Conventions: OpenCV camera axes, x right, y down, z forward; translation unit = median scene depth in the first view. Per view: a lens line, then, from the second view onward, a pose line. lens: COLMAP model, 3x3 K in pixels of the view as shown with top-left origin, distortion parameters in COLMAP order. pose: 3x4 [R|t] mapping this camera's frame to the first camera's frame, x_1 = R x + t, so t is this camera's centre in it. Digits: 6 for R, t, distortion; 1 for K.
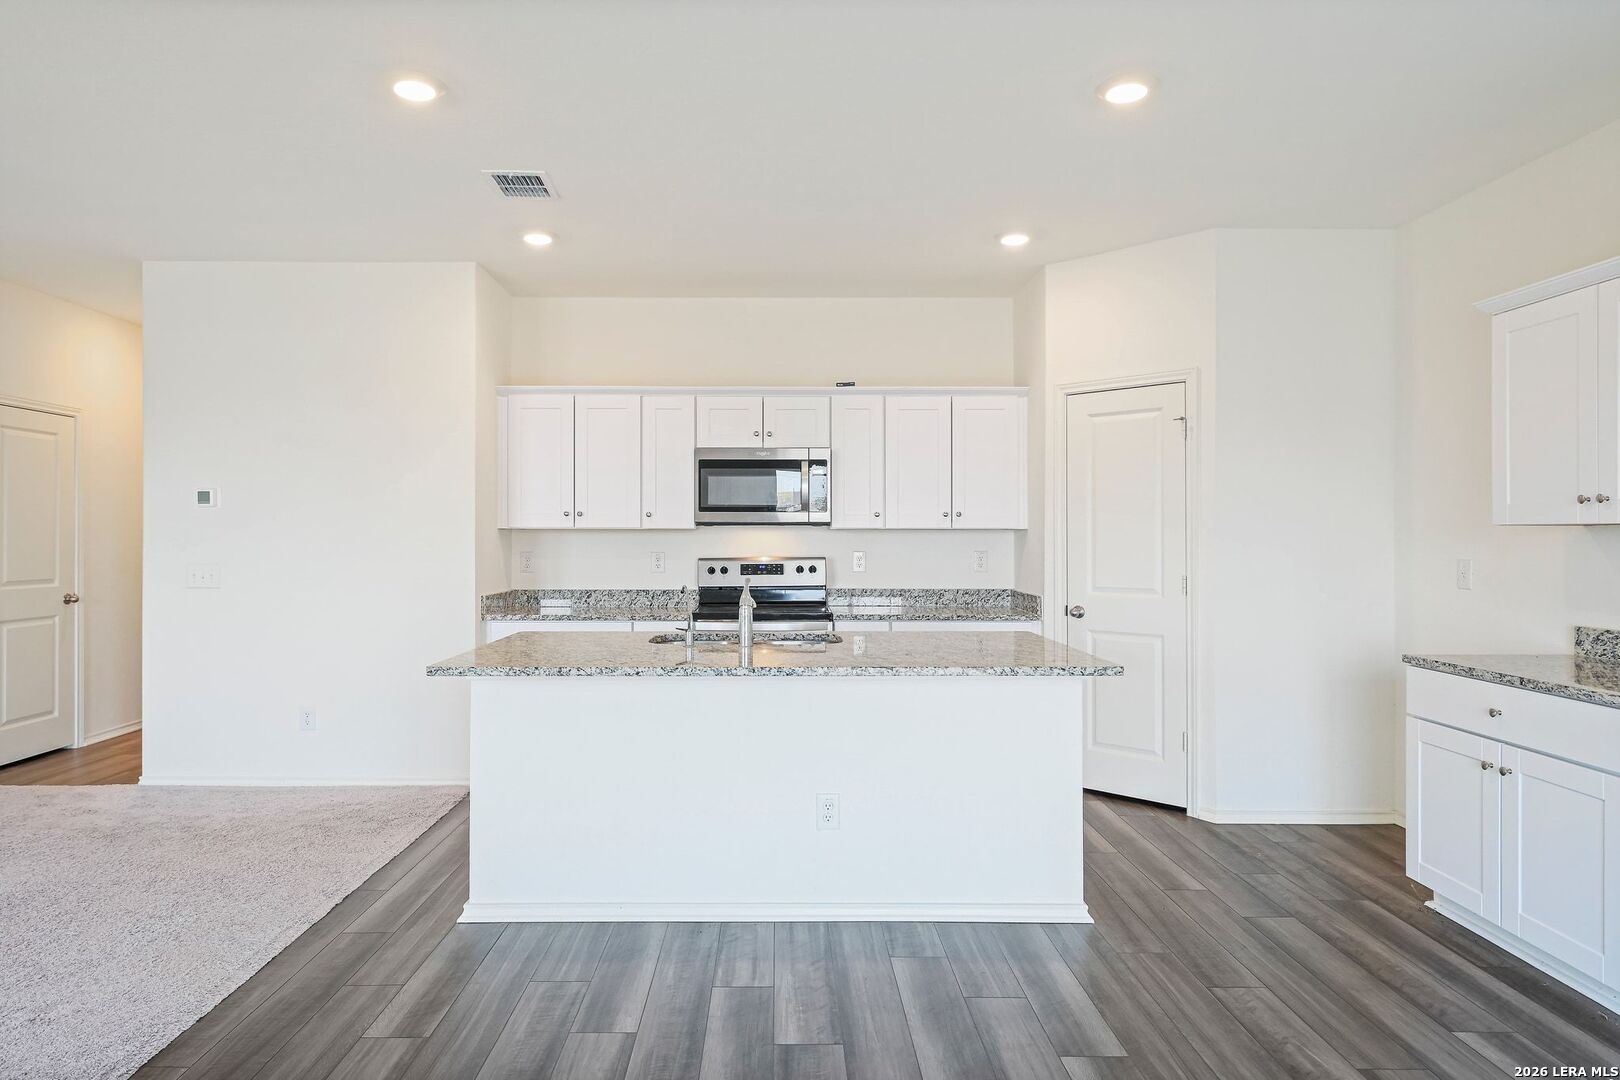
lens RADIAL K [[972.0, 0, 772.9], [0, 972.0, 532.4], [0, 0, 1]] dist [-0.001859, 0.000901]
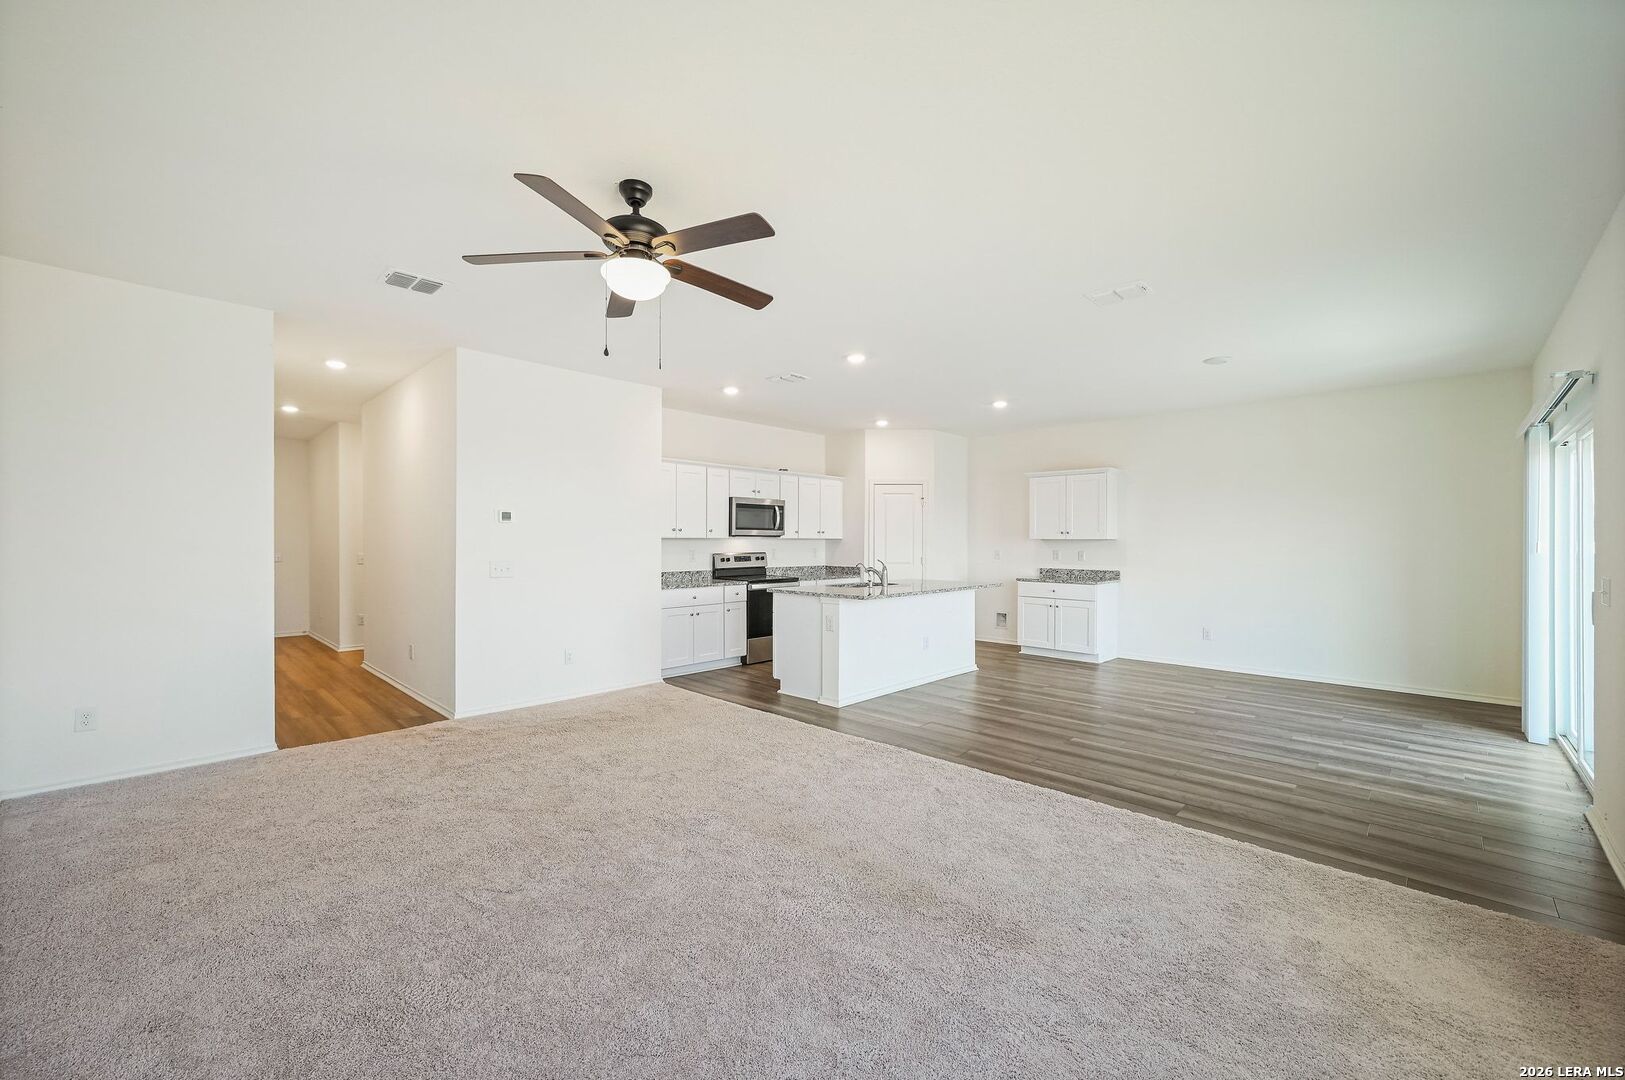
lens RADIAL K [[652.4, 0, 814.3], [0, 652.4, 536.2], [0, 0, 1]] dist [-0.000539, -0.000150]
pose [[0.693840, 0.005560, 0.720107, -0.904845], [-0.004633, 0.999984, -0.003257, -0.004342], [-0.720114, -0.001077, 0.693855, -0.028092]]
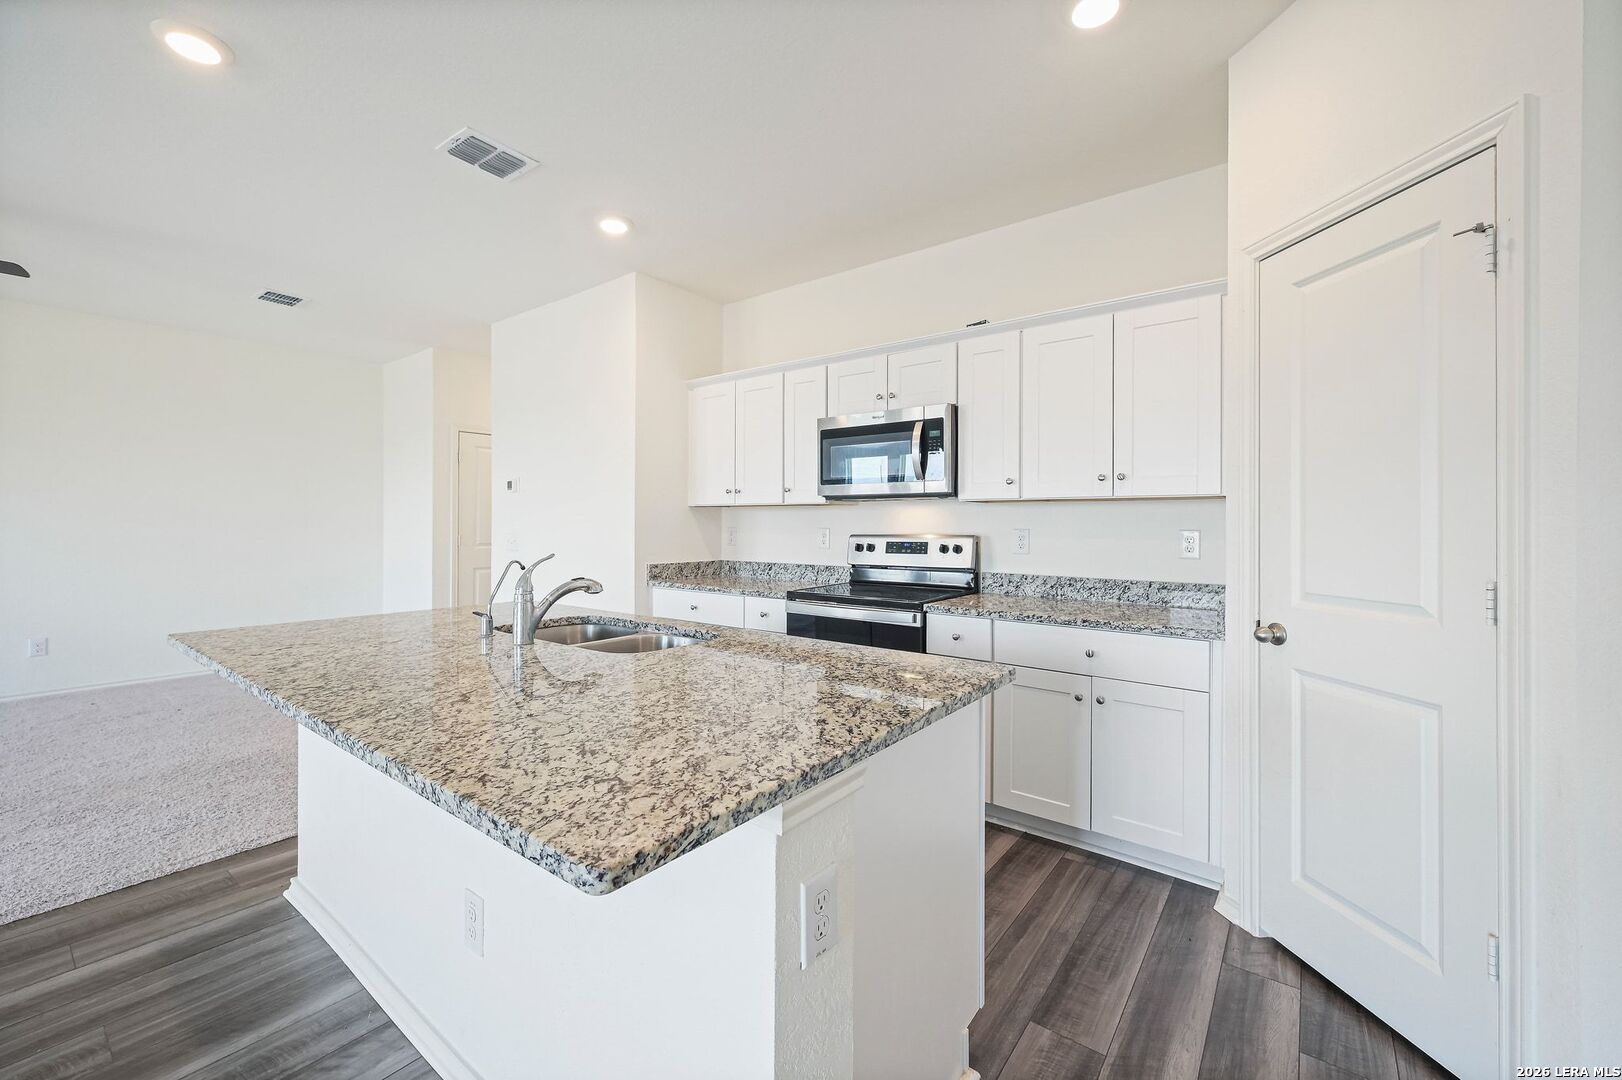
lens RADIAL K [[648.5, 0, 811.5], [0, 648.5, 522.6], [0, 0, 1]] dist [-0.001071, 0.000121]
pose [[0.794882, 0.001326, -0.606763, 0.299025], [-0.000574, 0.999999, 0.001433, 0.014284], [0.606764, -0.000791, 0.794882, 0.483750]]
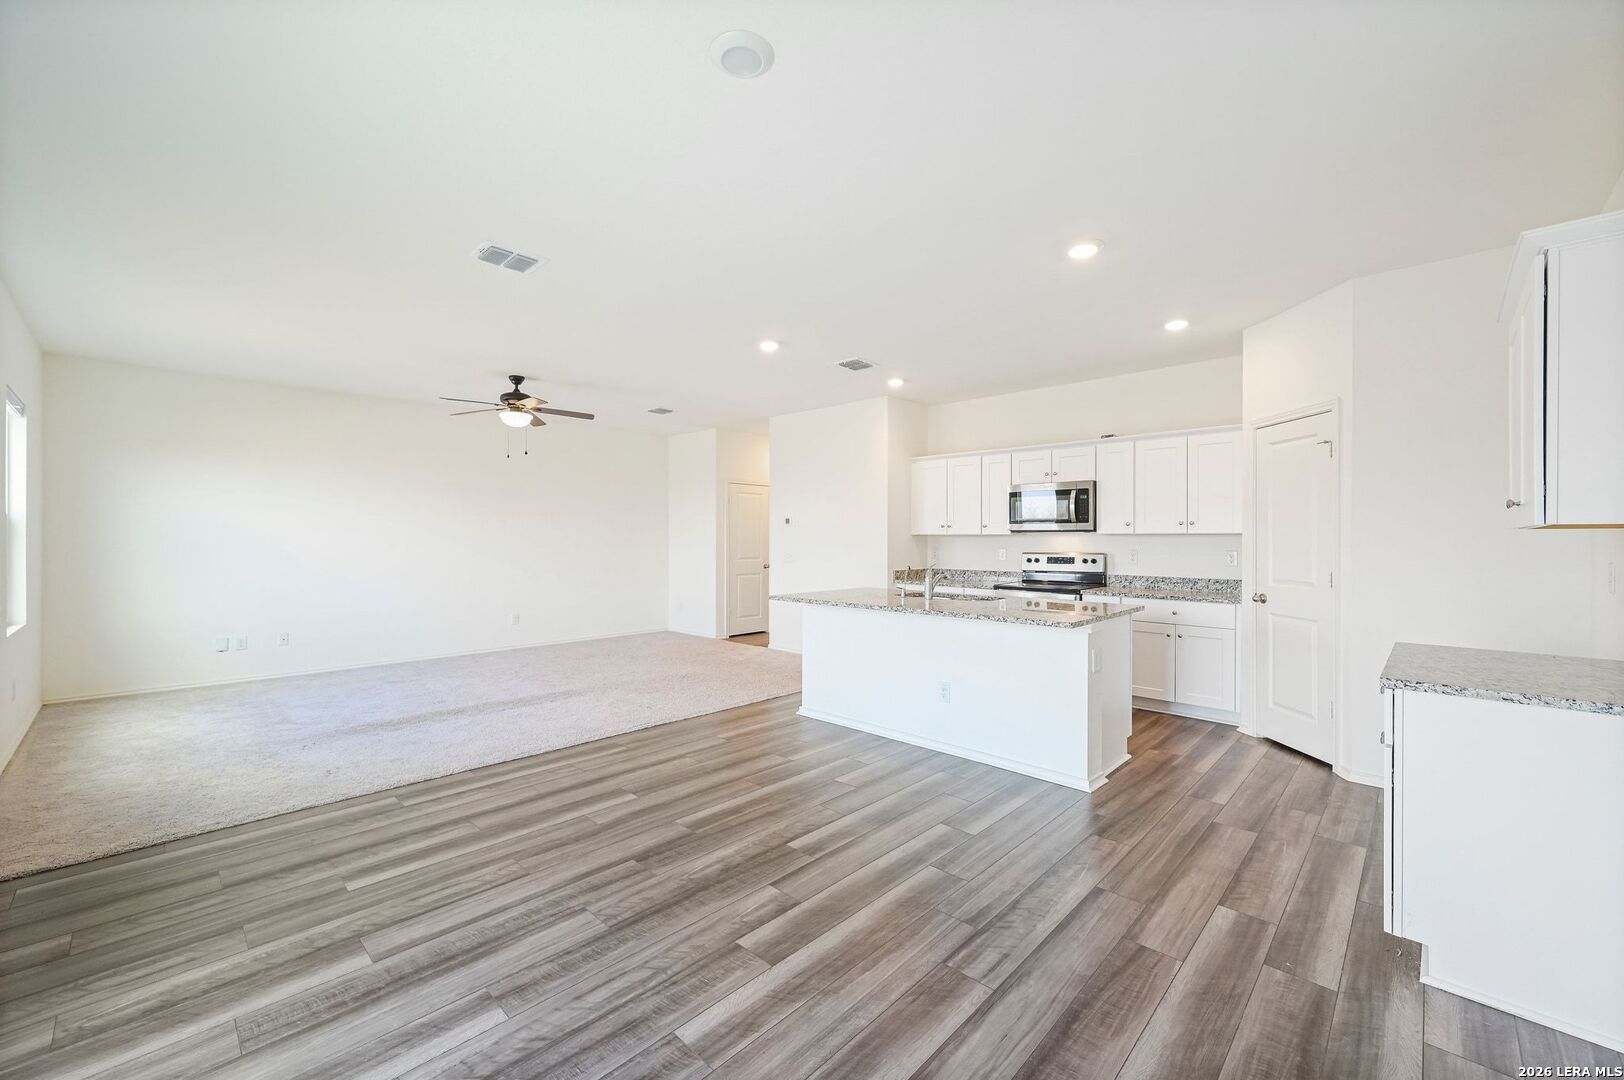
lens RADIAL K [[640.8, 0, 806.6], [0, 640.8, 538.7], [0, 0, 1]] dist [-0.002348, -0.000031]
pose [[0.719782, 0.000302, -0.694200, 0.425111], [0.002748, 0.999991, 0.003283, -0.001205], [0.694195, -0.004271, 0.719775, -0.019406]]
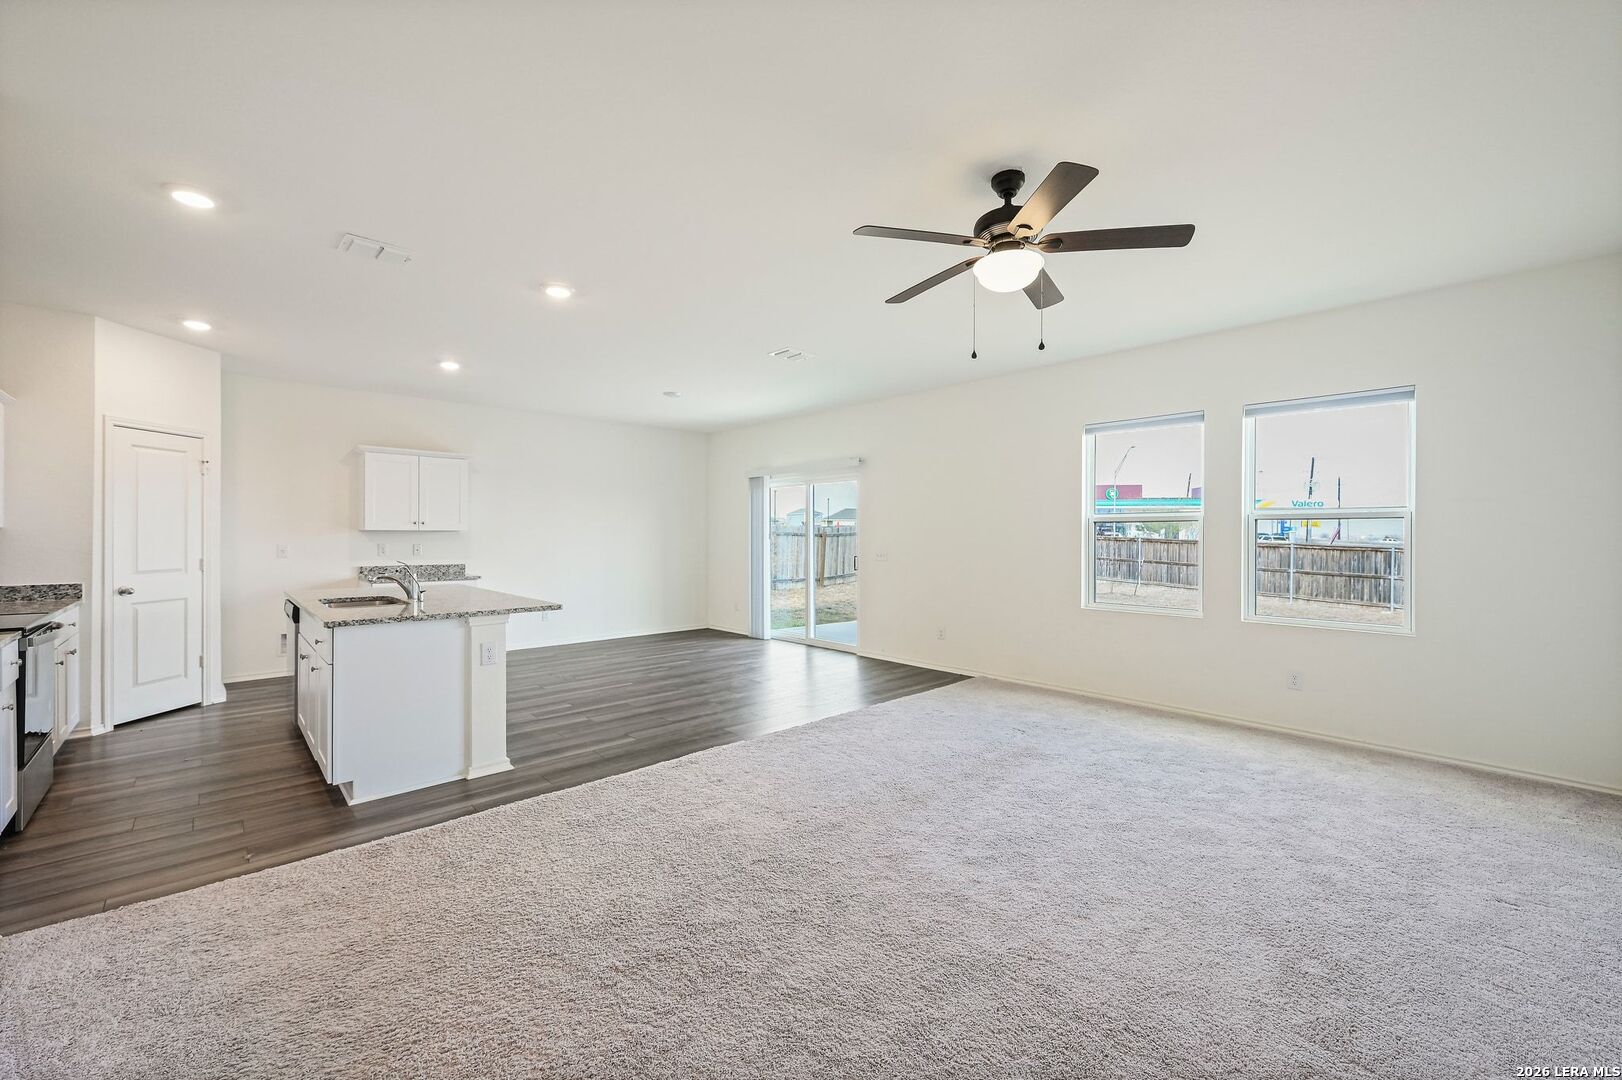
lens RADIAL K [[651.2, 0, 812.8], [0, 651.2, 536.2], [0, 0, 1]] dist [-0.000539, -0.000150]
pose [[-0.682554, -0.005317, 0.730816, -0.897623], [-0.006676, 0.999977, 0.001039, -0.000929], [-0.730805, -0.004170, -0.682574, 0.837137]]
